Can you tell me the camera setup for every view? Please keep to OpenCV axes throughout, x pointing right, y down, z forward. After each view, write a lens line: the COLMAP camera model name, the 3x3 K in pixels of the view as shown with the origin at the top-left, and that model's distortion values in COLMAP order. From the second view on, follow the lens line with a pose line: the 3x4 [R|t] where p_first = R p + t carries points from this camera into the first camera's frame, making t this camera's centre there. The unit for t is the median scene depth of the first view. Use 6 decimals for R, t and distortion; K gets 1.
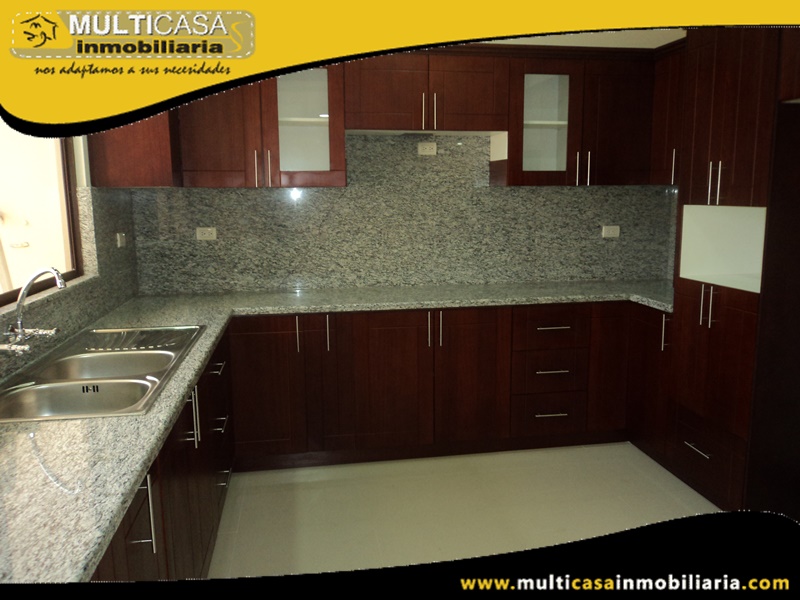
lens RADIAL K [[662.5, 0, 401.2], [0, 662.5, 303.1], [0, 0, 1]] dist [0.003273, -0.001410]
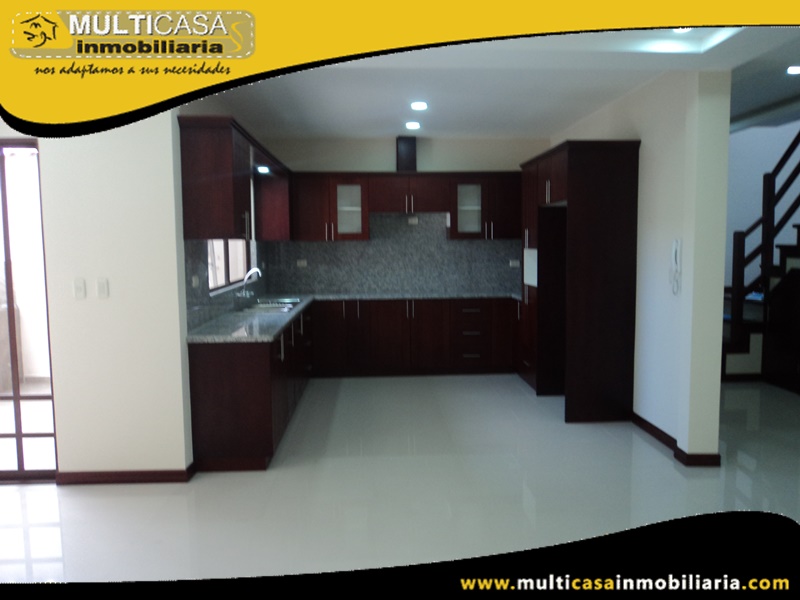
lens RADIAL K [[662.5, 0, 399.9], [0, 662.5, 299.1], [0, 0, 1]] dist [0.003273, -0.001410]
pose [[0.994108, 0.008765, -0.108039, 0.219638], [-0.017250, 0.996816, -0.077852, 0.154741], [0.107013, 0.079257, 0.991094, -0.951167]]
